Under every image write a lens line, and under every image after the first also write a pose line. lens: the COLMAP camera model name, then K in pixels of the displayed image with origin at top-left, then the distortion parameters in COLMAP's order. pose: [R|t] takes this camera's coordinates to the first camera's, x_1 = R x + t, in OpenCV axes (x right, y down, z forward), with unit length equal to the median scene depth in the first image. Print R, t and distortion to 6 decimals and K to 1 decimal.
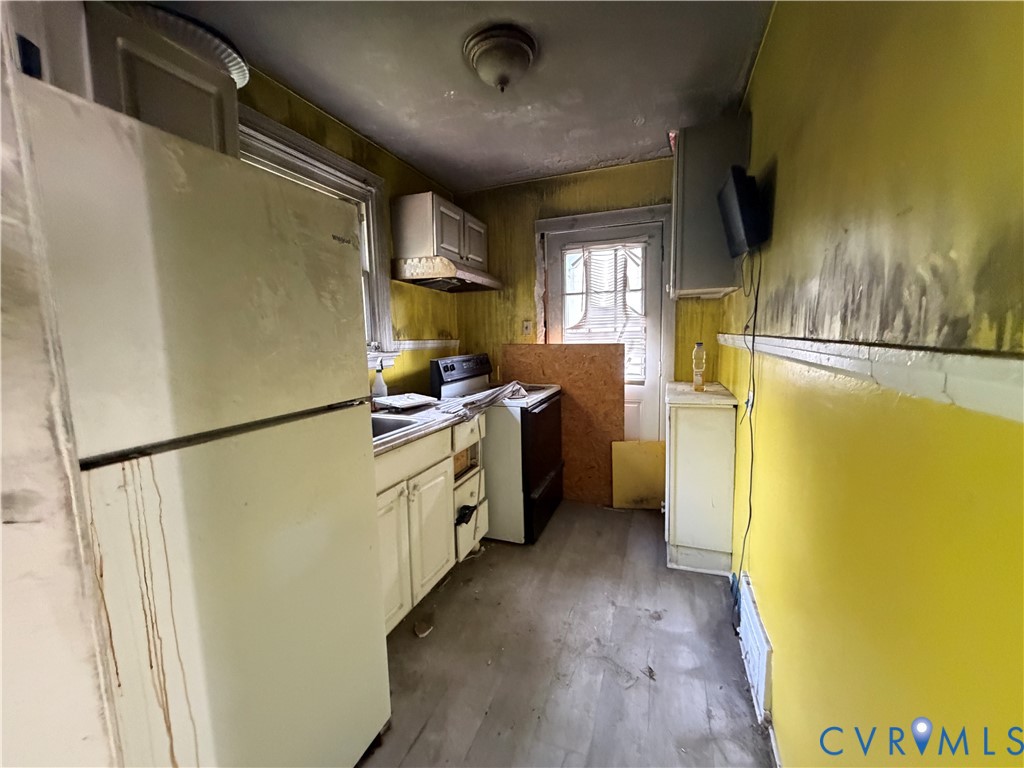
lens RADIAL K [[407.6, 0, 507.4], [0, 407.6, 384.9], [0, 0, 1]] dist [0.000362, -0.000182]
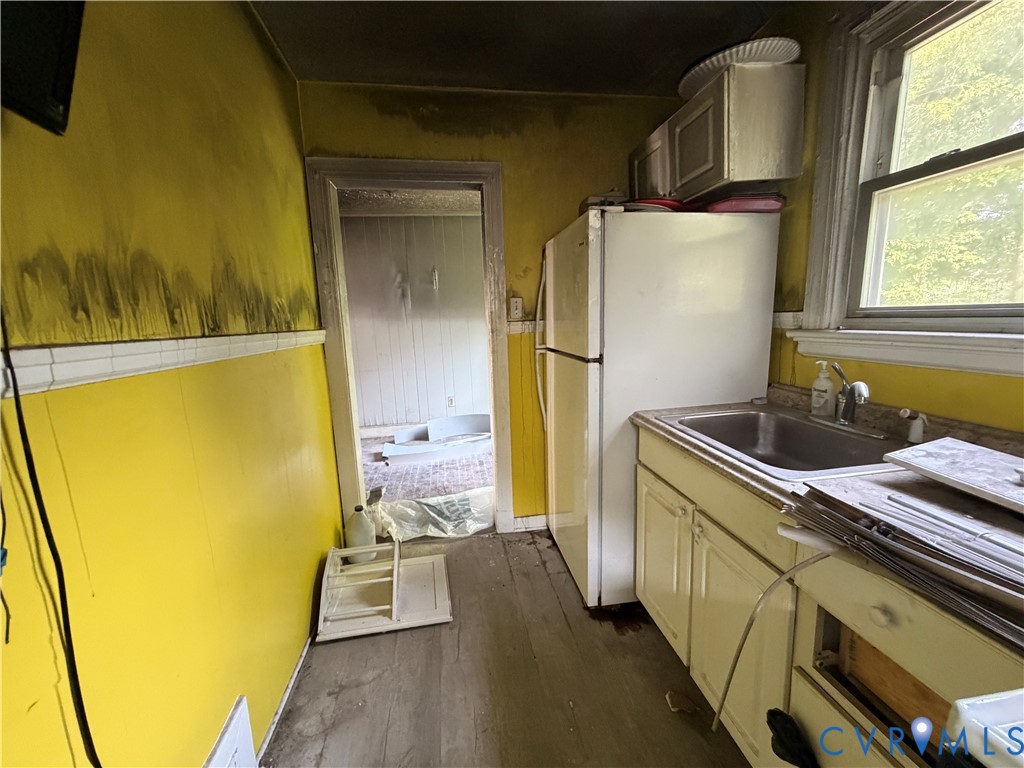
lens RADIAL K [[407.6, 0, 507.4], [0, 407.6, 384.9], [0, 0, 1]] dist [0.000362, -0.000182]
pose [[-0.863429, 0.133632, -0.486449, 0.517659], [-0.009101, 0.959994, 0.279872, -0.246982], [0.504388, 0.246077, -0.827671, 1.934762]]
